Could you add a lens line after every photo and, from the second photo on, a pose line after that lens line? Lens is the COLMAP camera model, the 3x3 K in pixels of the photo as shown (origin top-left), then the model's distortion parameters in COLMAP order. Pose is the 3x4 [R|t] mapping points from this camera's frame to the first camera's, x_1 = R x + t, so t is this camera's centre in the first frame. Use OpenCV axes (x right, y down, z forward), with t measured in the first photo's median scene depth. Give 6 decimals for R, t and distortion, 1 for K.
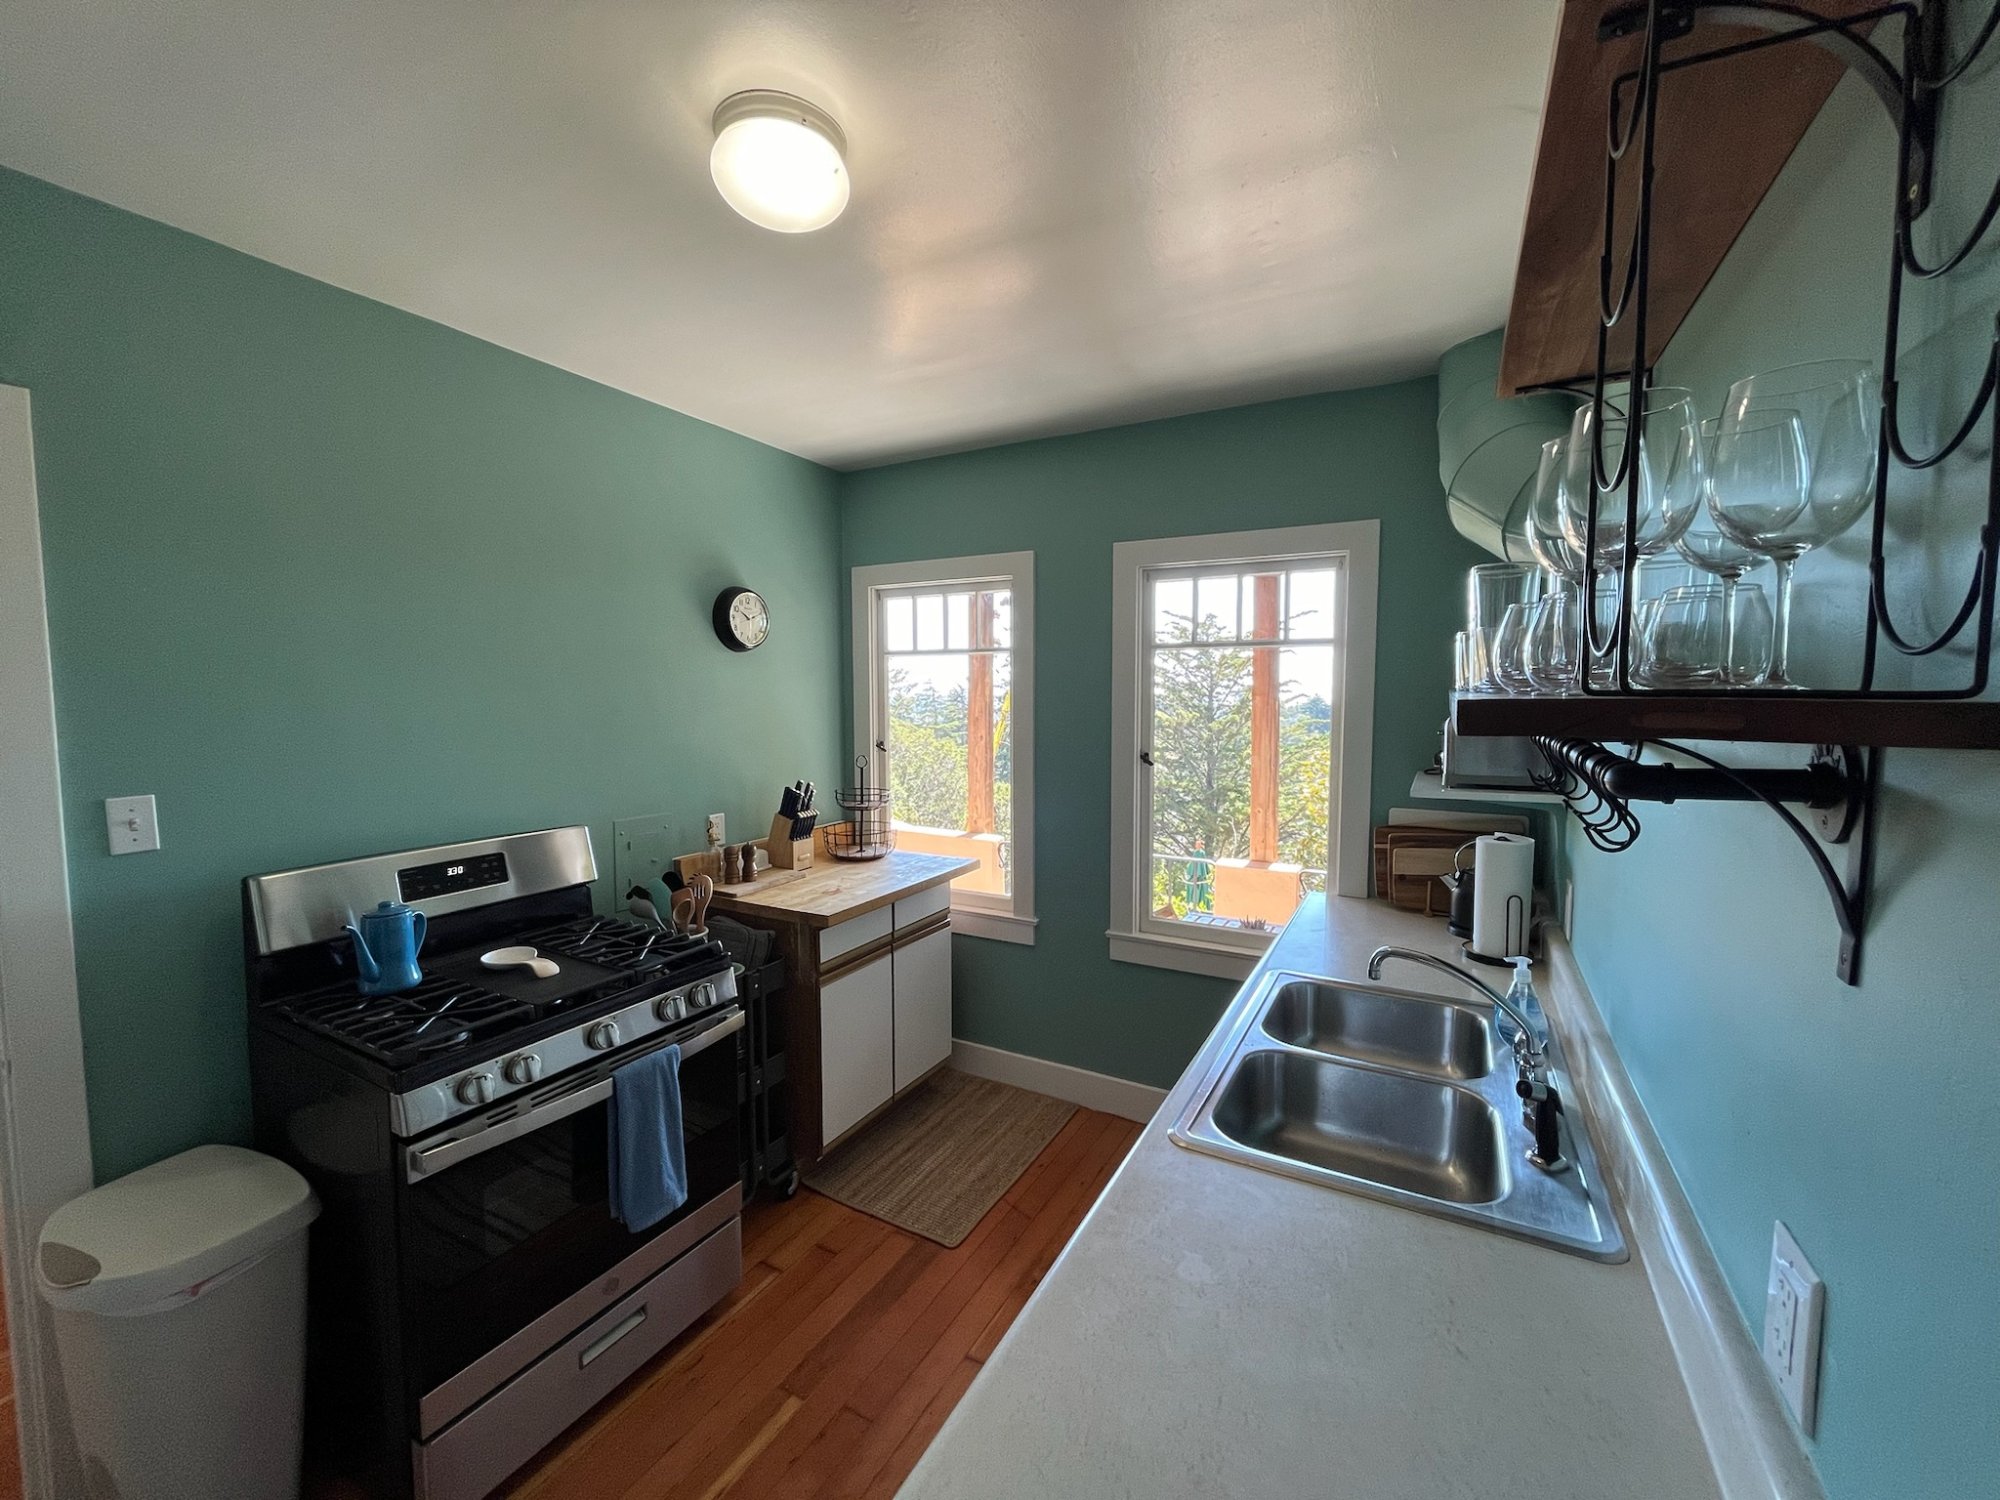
lens RADIAL K [[815.0, 0, 996.6], [0, 815.0, 743.7], [0, 0, 1]] dist [0.005858, -0.005745]
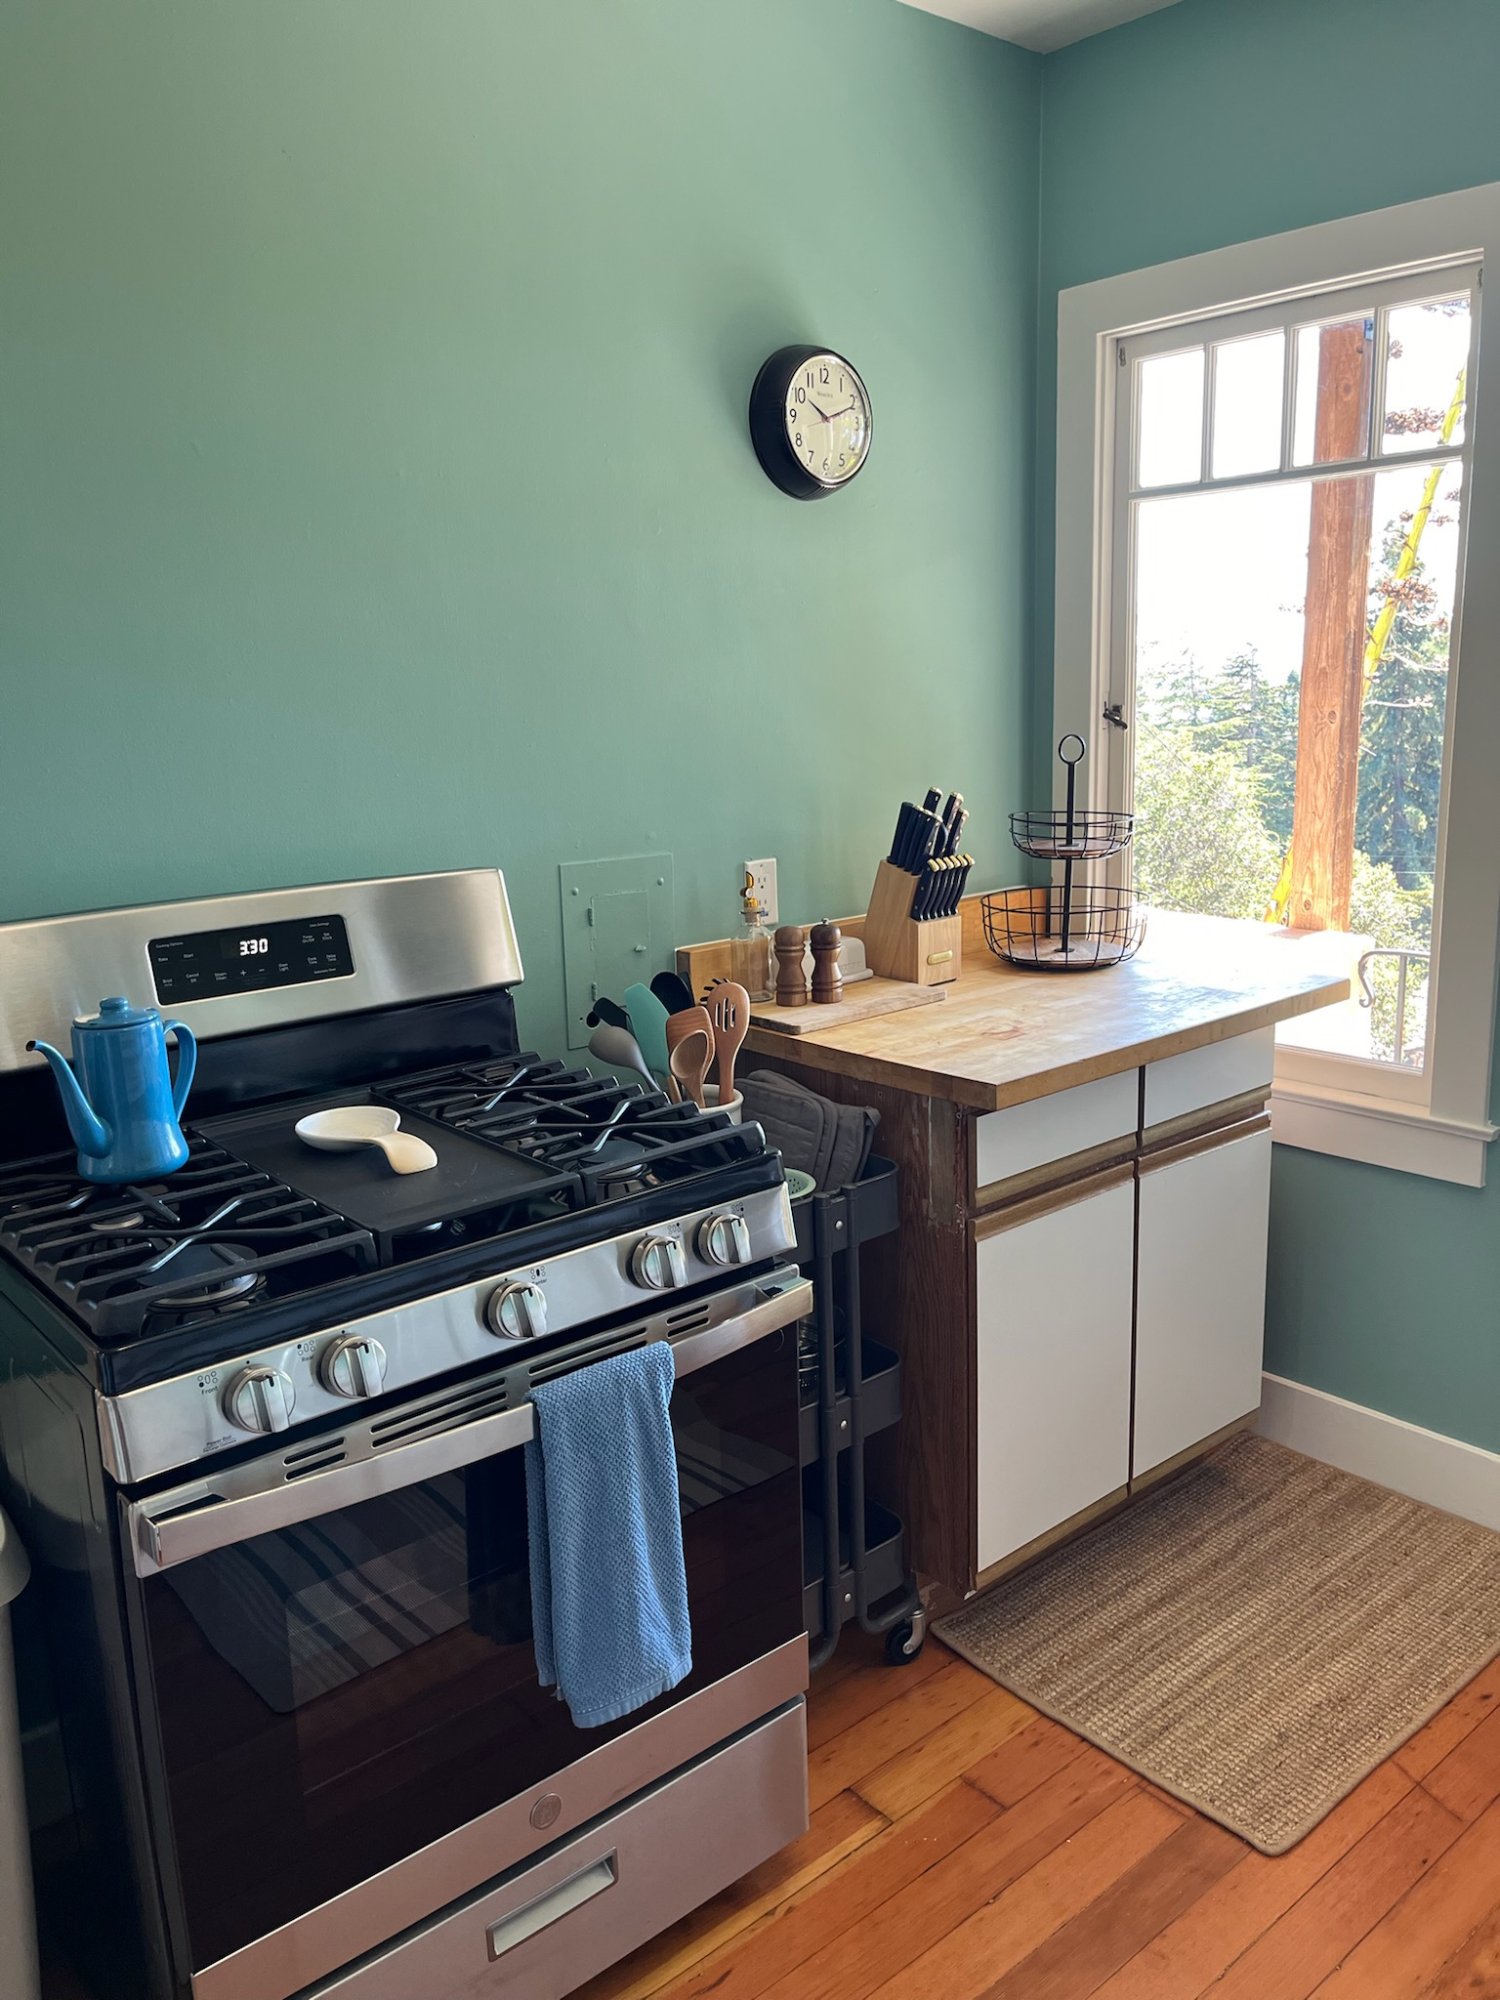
lens RADIAL K [[1542.2, 0, 751.2], [0, 1542.2, 994.8], [0, 0, 1]] dist [0.047011, -0.072870]
pose [[0.939835, 0.044004, -0.338782, -0.050579], [0.005943, 0.989414, 0.145001, 0.041127], [0.341576, -0.138290, 0.929624, 0.186355]]
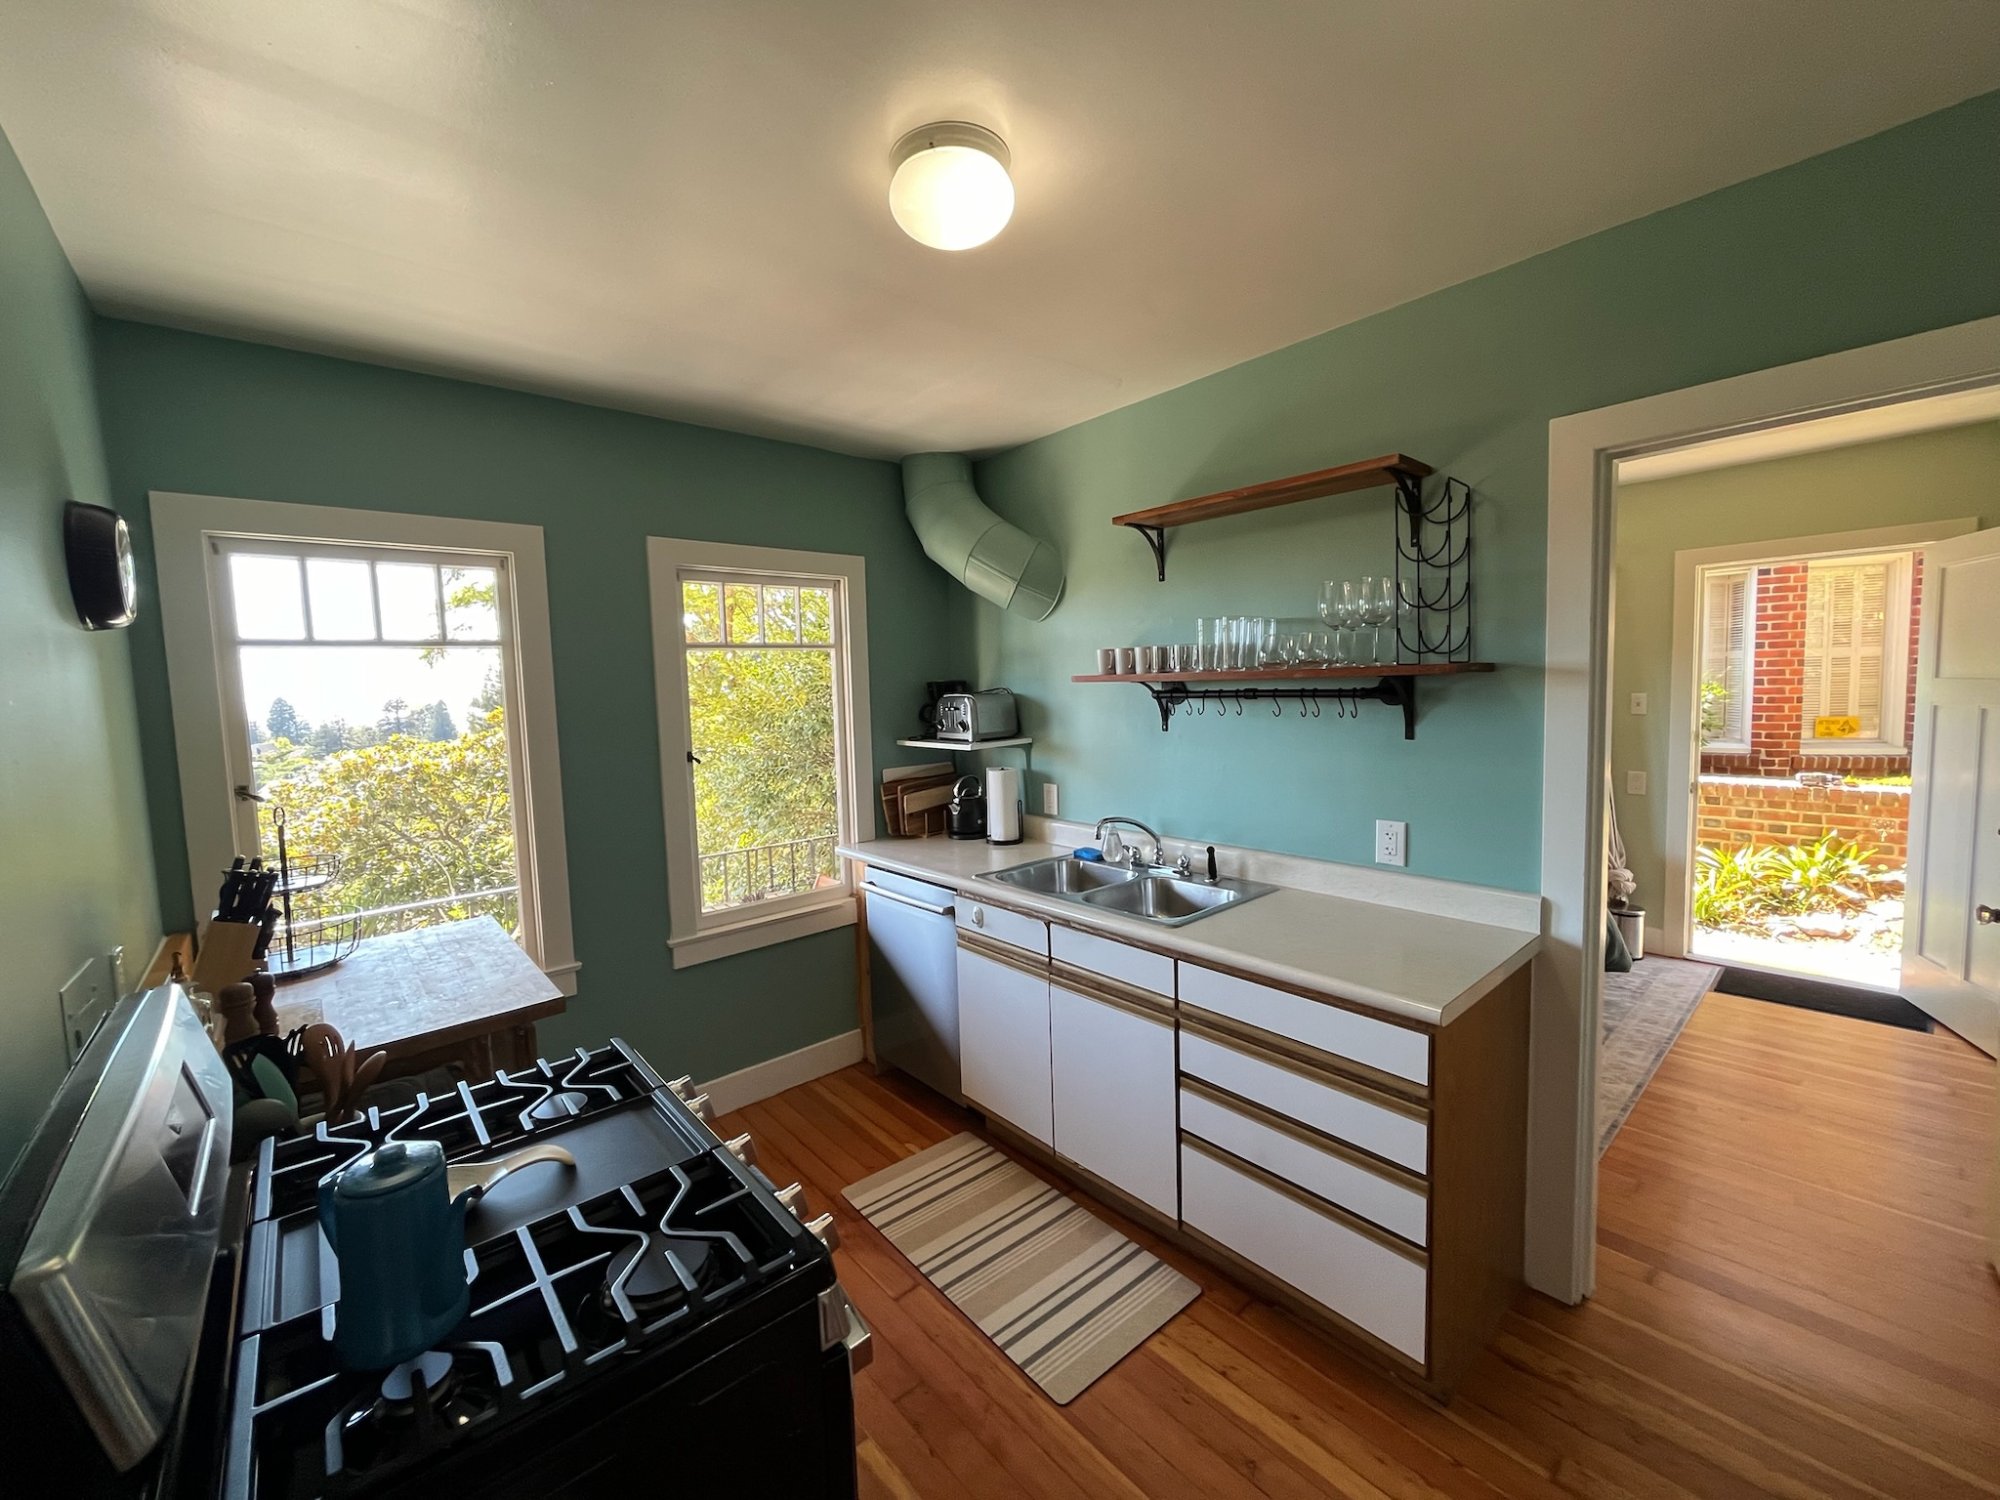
lens RADIAL K [[815.0, 0, 1002.9], [0, 815.0, 740.9], [0, 0, 1]] dist [0.005858, -0.005745]
pose [[0.340704, -0.078745, 0.936867, -0.722150], [0.094286, 0.994324, 0.049287, -0.017415], [-0.935431, 0.071541, 0.346195, 0.336944]]
